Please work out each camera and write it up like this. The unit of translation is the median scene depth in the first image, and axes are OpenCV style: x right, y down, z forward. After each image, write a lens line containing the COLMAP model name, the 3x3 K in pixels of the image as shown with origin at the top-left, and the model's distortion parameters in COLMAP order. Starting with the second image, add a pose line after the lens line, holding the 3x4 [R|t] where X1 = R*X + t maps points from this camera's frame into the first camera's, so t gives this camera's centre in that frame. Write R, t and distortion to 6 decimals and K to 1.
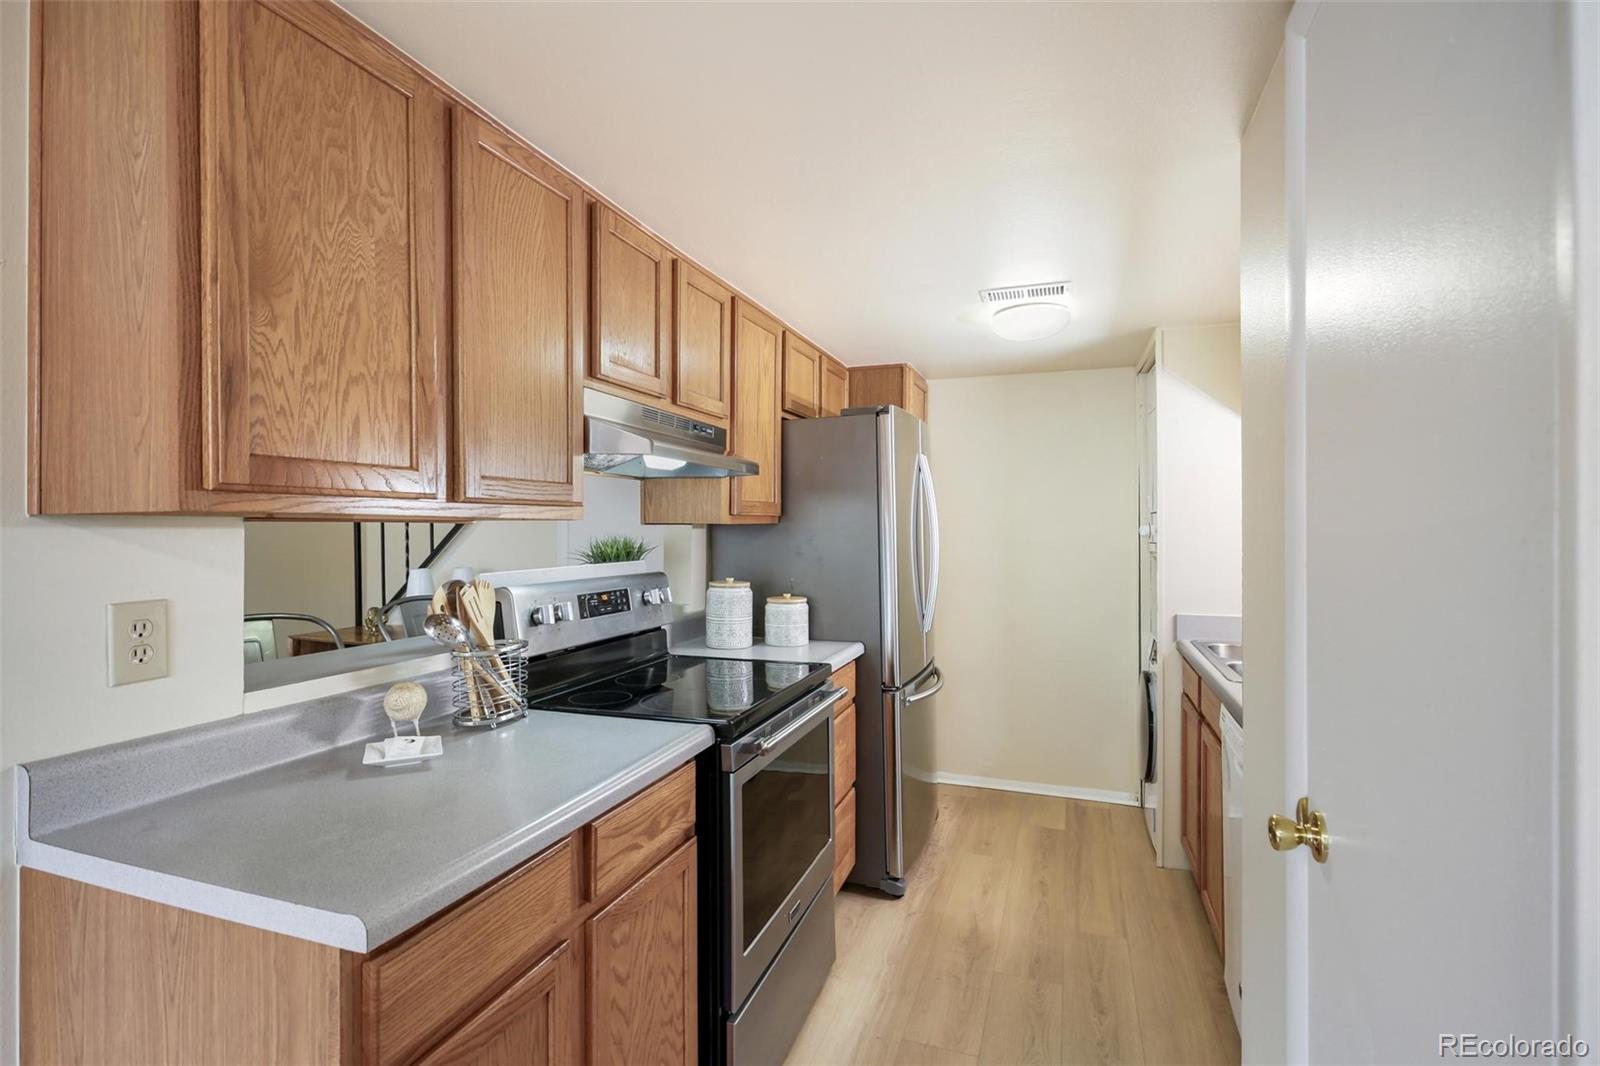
lens RADIAL K [[763.5, 0, 795.0], [0, 763.5, 523.2], [0, 0, 1]] dist [0.003756, -0.000044]
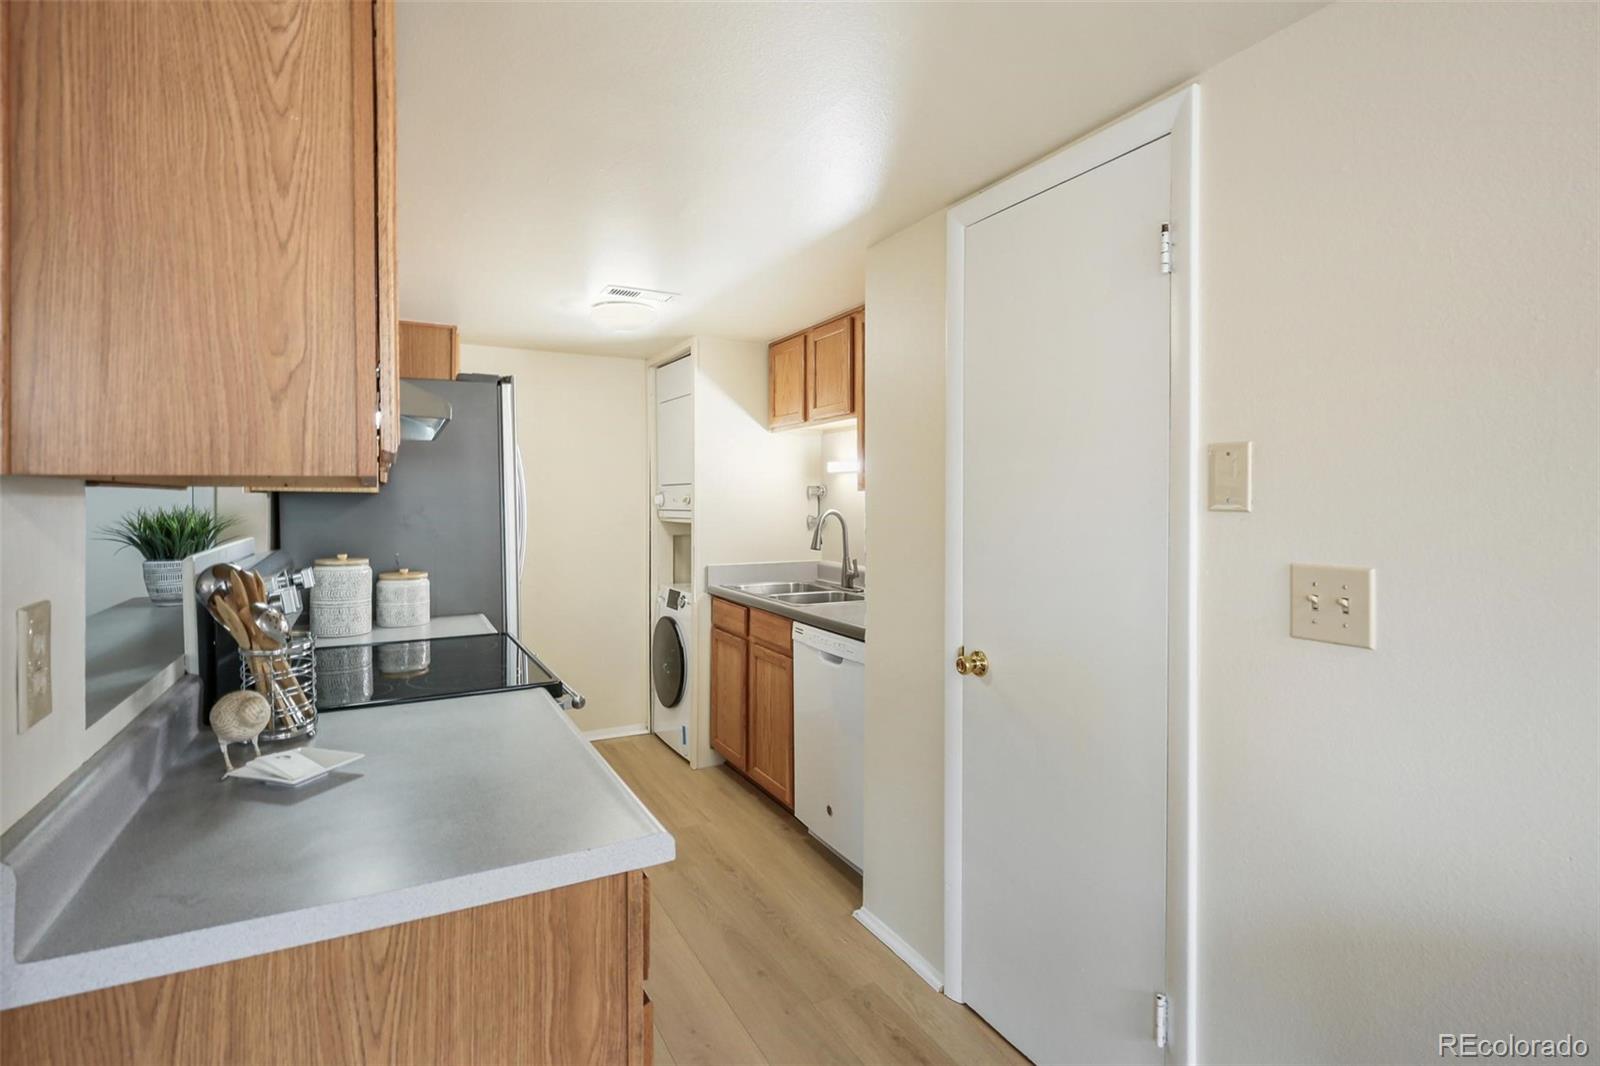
lens RADIAL K [[787.7, 0, 797.8], [0, 787.7, 495.7], [0, 0, 1]] dist [0.003823, 0.000292]
pose [[0.672847, 0.002513, 0.739778, -0.440779], [-0.005110, 0.999986, 0.001251, 0.001016], [-0.739764, -0.004622, 0.672850, 0.017324]]
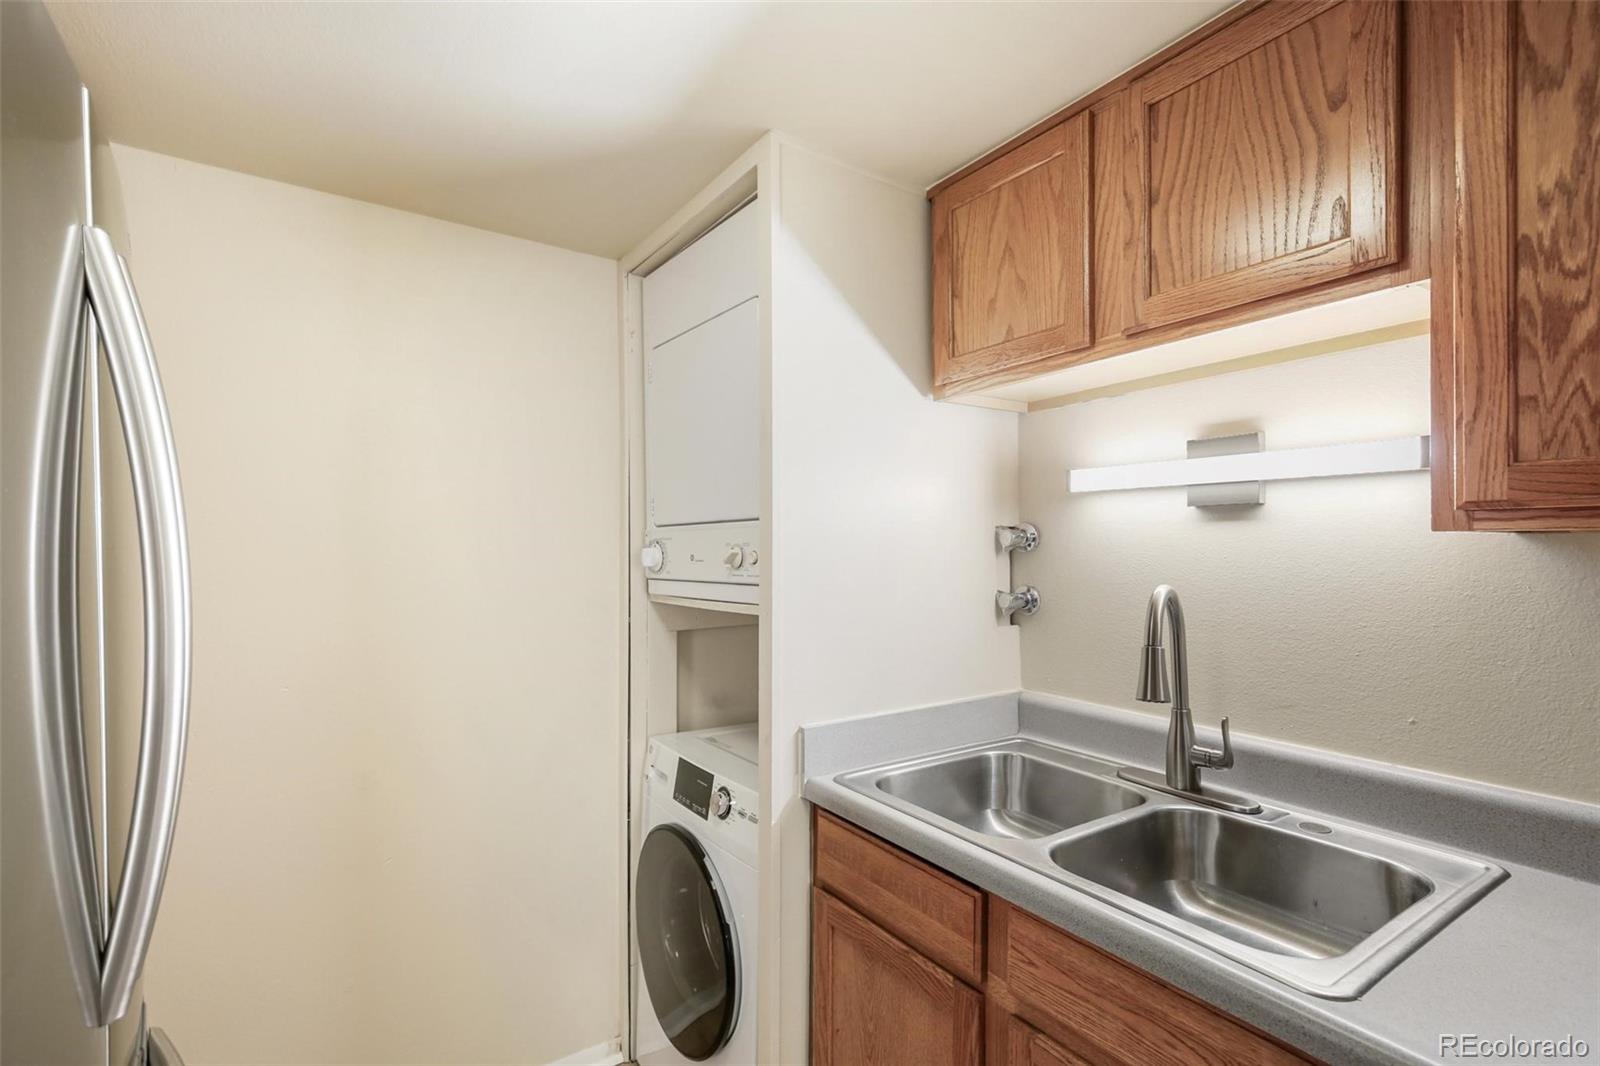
lens RADIAL K [[733.7, 0, 794.6], [0, 733.7, 548.1], [0, 0, 1]] dist [0.020563, 0.000201]
pose [[0.591683, 0.001904, 0.806169, 0.137912], [-0.004914, 0.999987, 0.001245, 0.002733], [-0.806156, -0.004698, 0.591685, 0.875875]]
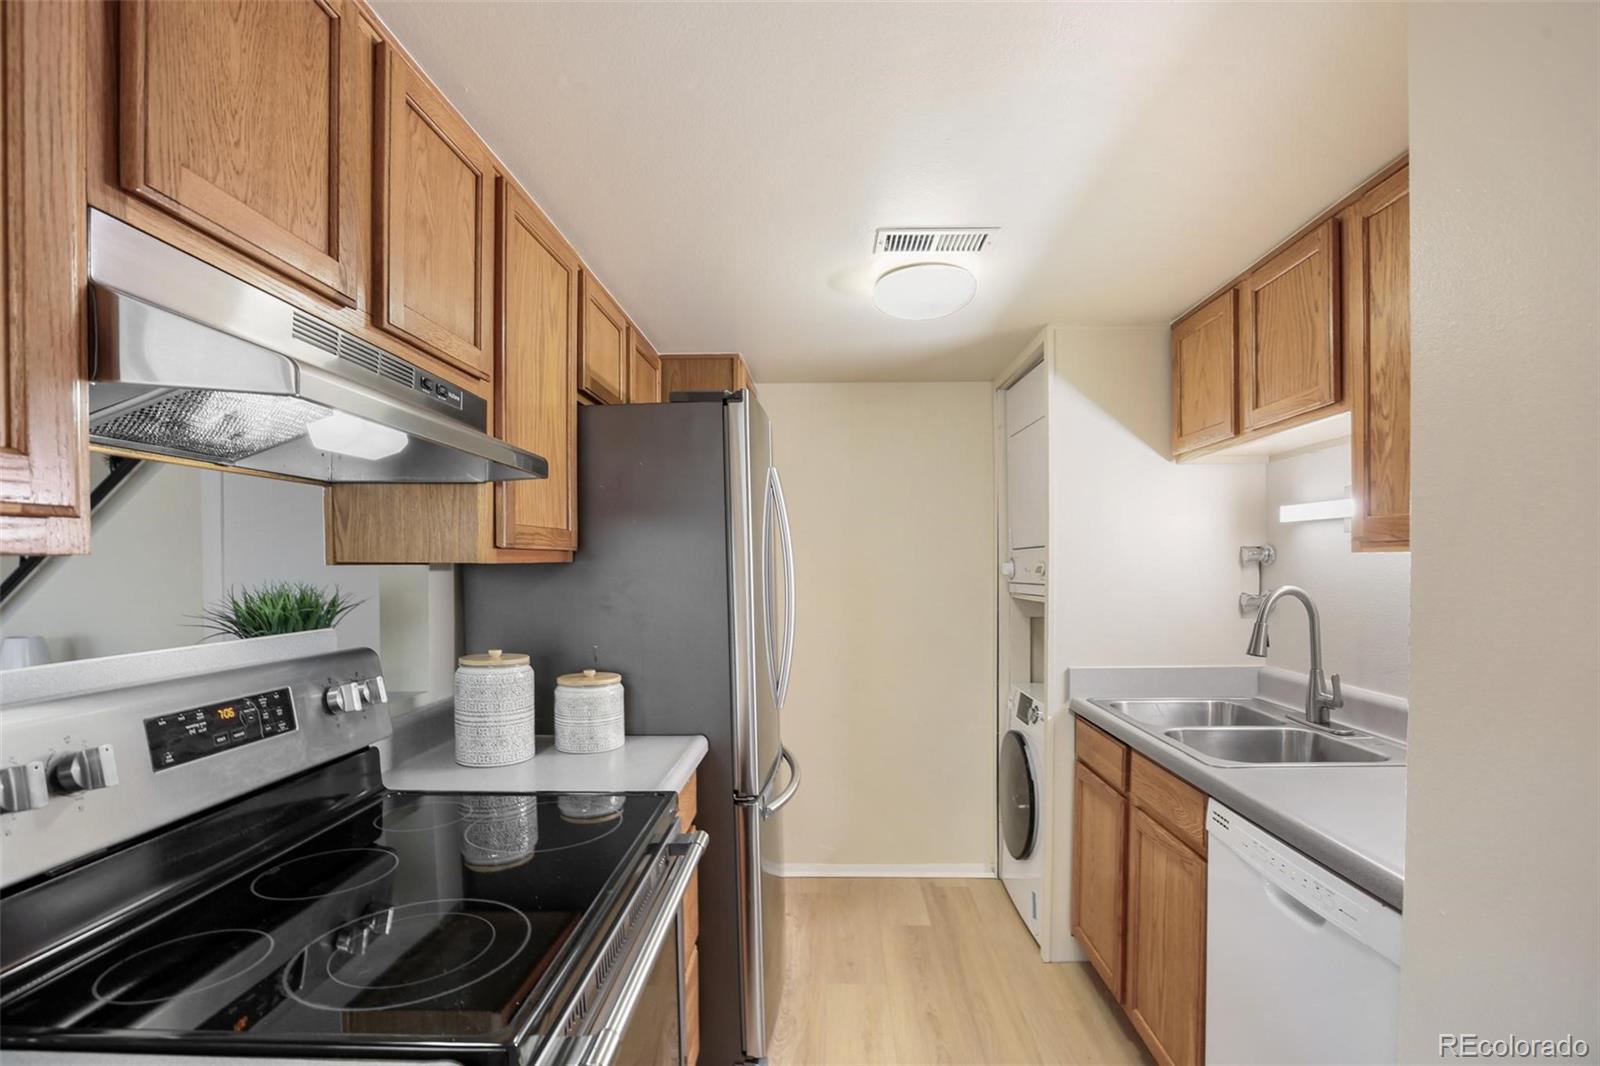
lens RADIAL K [[744.0, 0, 809.5], [0, 744.0, 579.6], [0, 0, 1]] dist [-0.033008, -0.000207]
pose [[0.949163, -0.010447, 0.314612, -0.034362], [0.002390, 0.999660, 0.025983, -0.000546], [-0.314777, -0.023910, 0.948865, 0.385029]]
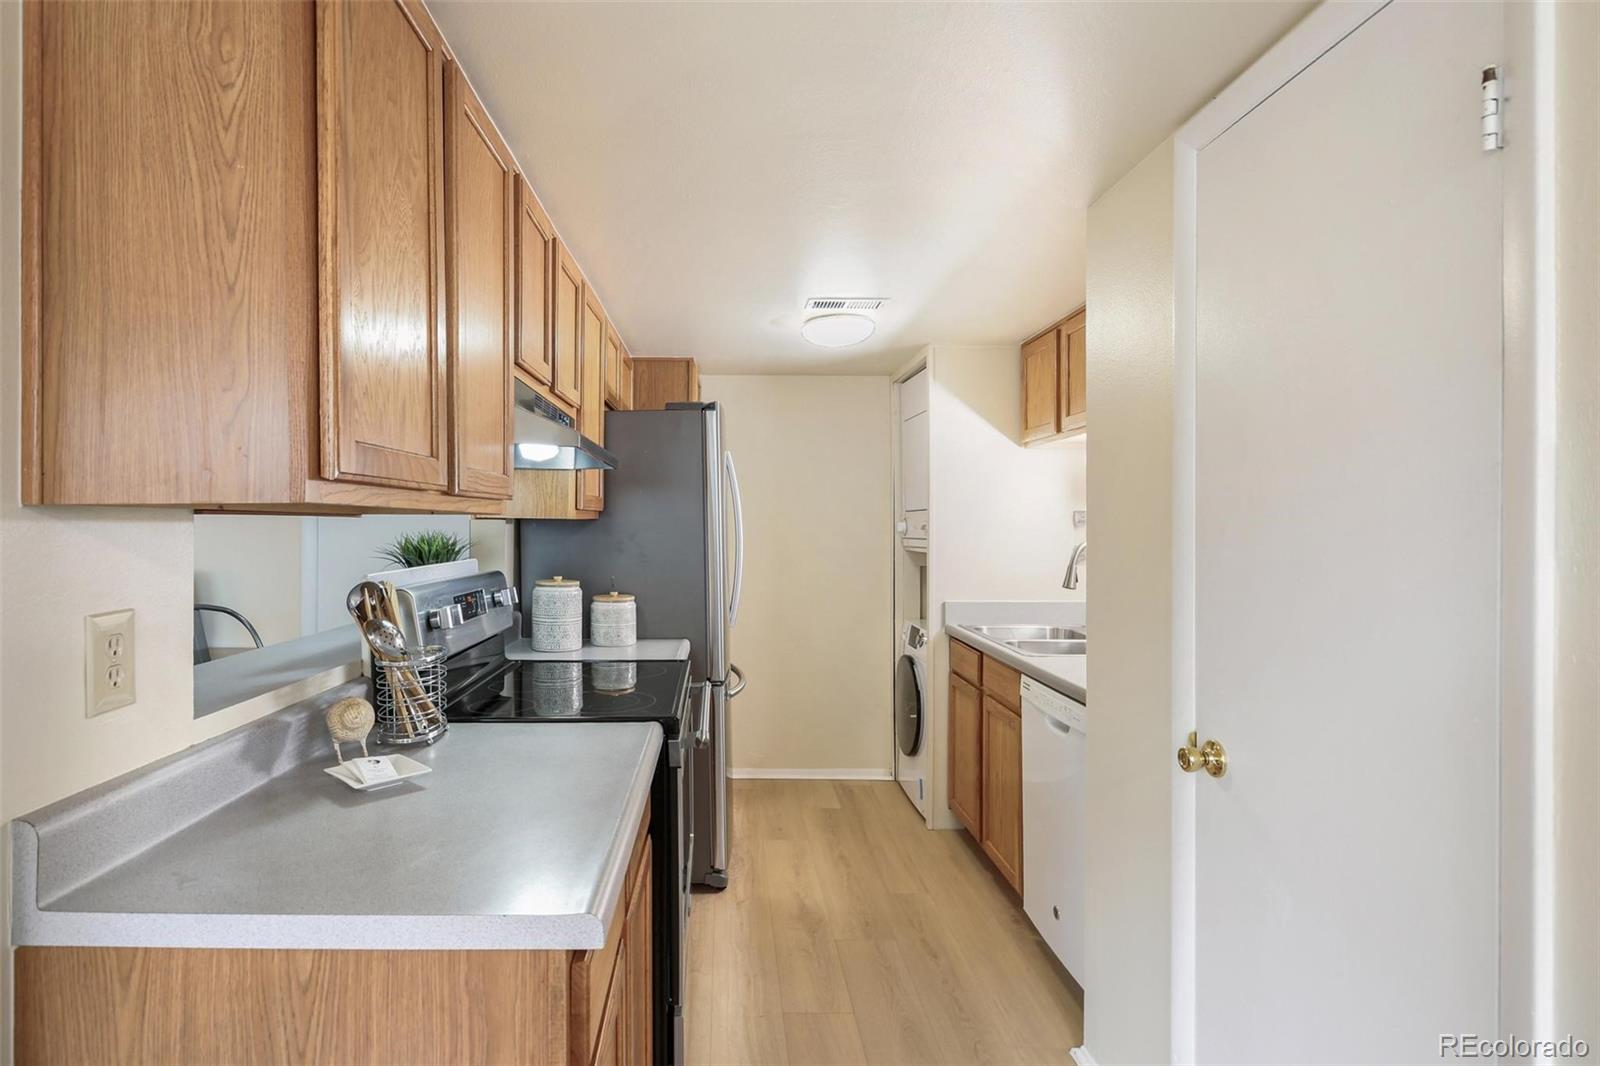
lens RADIAL K [[817.1, 0, 721.4], [0, 817.1, 520.8], [0, 0, 1]] dist [0.004456, -0.000685]
pose [[0.941472, 0.004225, 0.337066, -0.258415], [-0.005169, 0.999985, 0.001903, -0.000012], [-0.337053, -0.003534, 0.941479, -0.018973]]
